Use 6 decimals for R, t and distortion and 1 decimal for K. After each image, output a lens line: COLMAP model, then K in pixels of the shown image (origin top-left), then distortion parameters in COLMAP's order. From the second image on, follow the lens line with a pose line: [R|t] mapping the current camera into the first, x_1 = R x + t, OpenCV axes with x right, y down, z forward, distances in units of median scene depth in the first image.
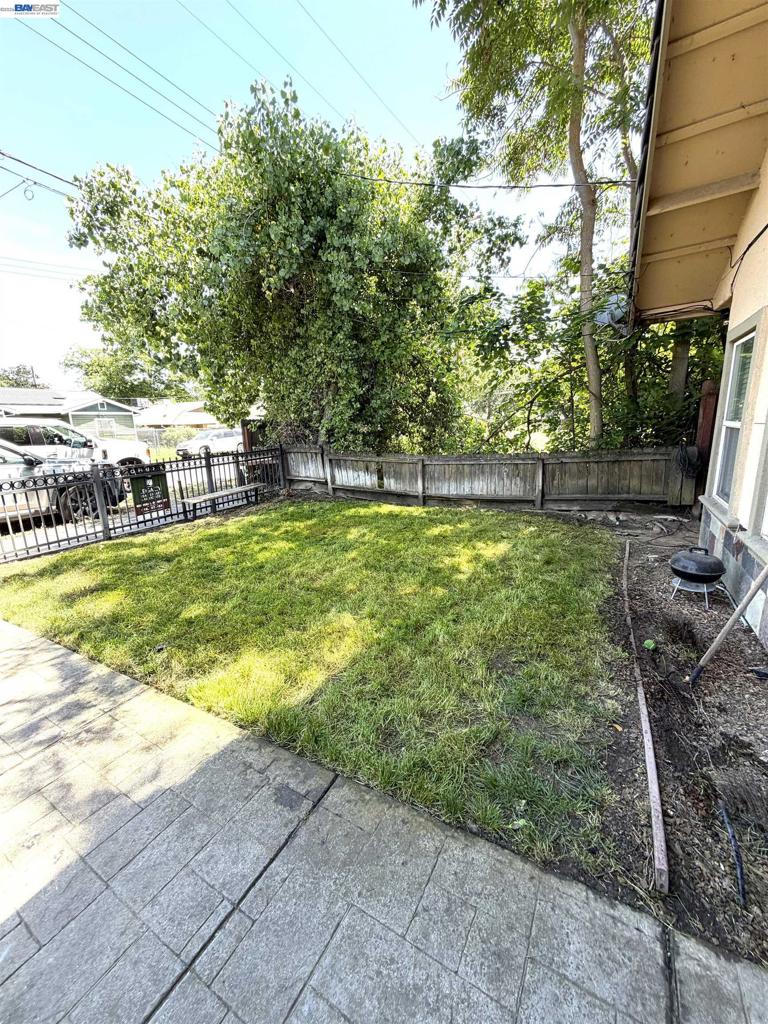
lens RADIAL K [[405.8, 0, 382.2], [0, 405.8, 512.1], [0, 0, 1]] dist [0.011804, 0.000141]
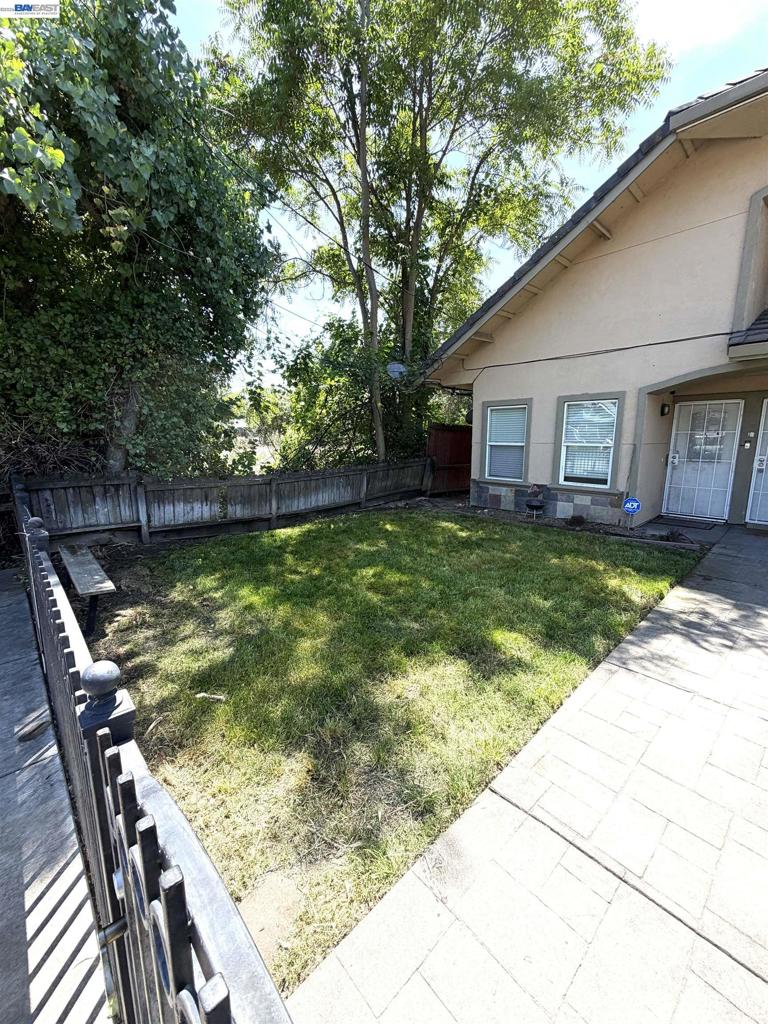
lens RADIAL K [[405.8, 0, 383.5], [0, 405.8, 511.1], [0, 0, 1]] dist [0.011804, 0.000141]
pose [[0.295704, -0.139181, 0.945086, -1.416293], [0.206620, 0.975229, 0.078972, -0.147701], [-0.932667, 0.171921, 0.317137, 0.884304]]
